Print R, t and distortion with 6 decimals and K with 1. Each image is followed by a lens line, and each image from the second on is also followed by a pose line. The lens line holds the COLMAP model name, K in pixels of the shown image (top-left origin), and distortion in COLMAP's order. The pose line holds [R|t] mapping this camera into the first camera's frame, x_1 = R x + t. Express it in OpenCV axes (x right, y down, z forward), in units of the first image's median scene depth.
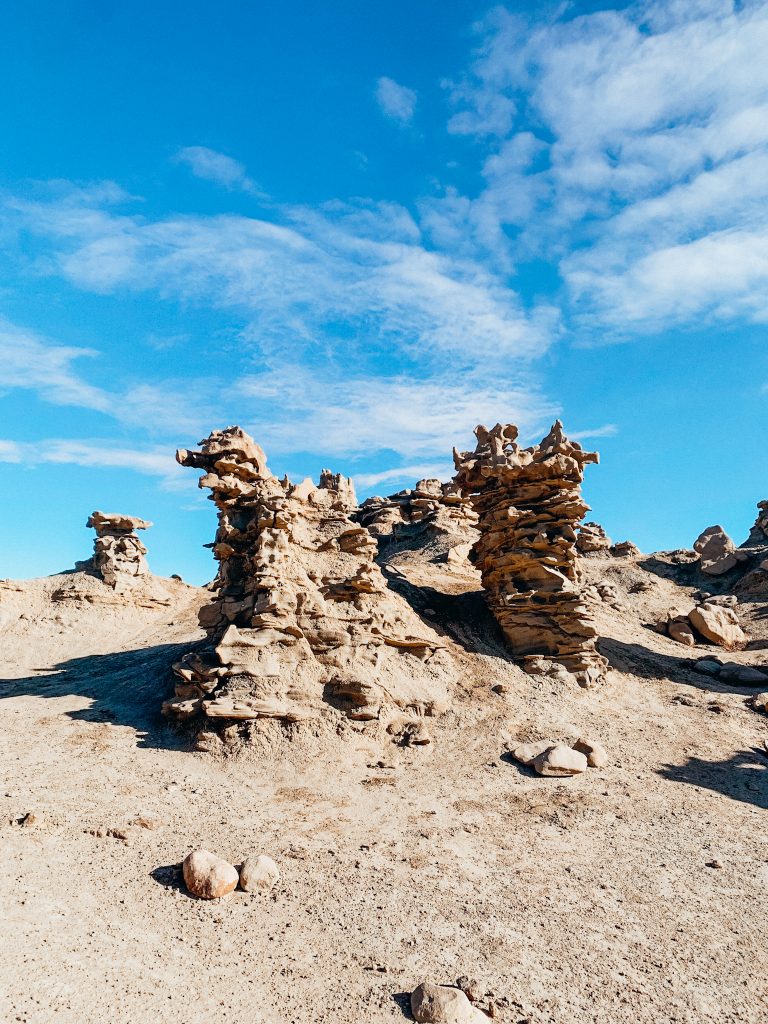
lens RADIAL K [[776.4, 0, 393.4], [0, 776.4, 511.0], [0, 0, 1]] dist [0.041331, -0.090842]
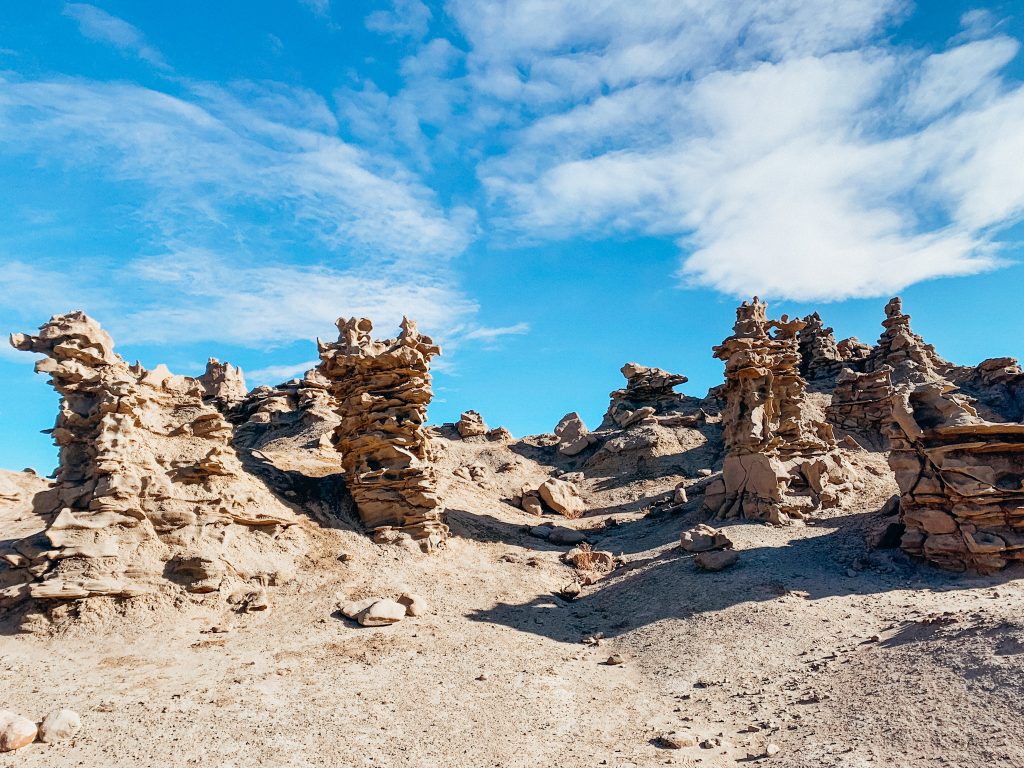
lens RADIAL K [[759.7, 0, 544.2], [0, 759.7, 400.1], [0, 0, 1]] dist [-0.006209, -0.007208]
pose [[0.955728, 0.000488, 0.294251, 0.078893], [0.000618, 0.999993, -0.003666, 0.008441], [-0.294251, 0.003685, 0.955721, -0.096070]]
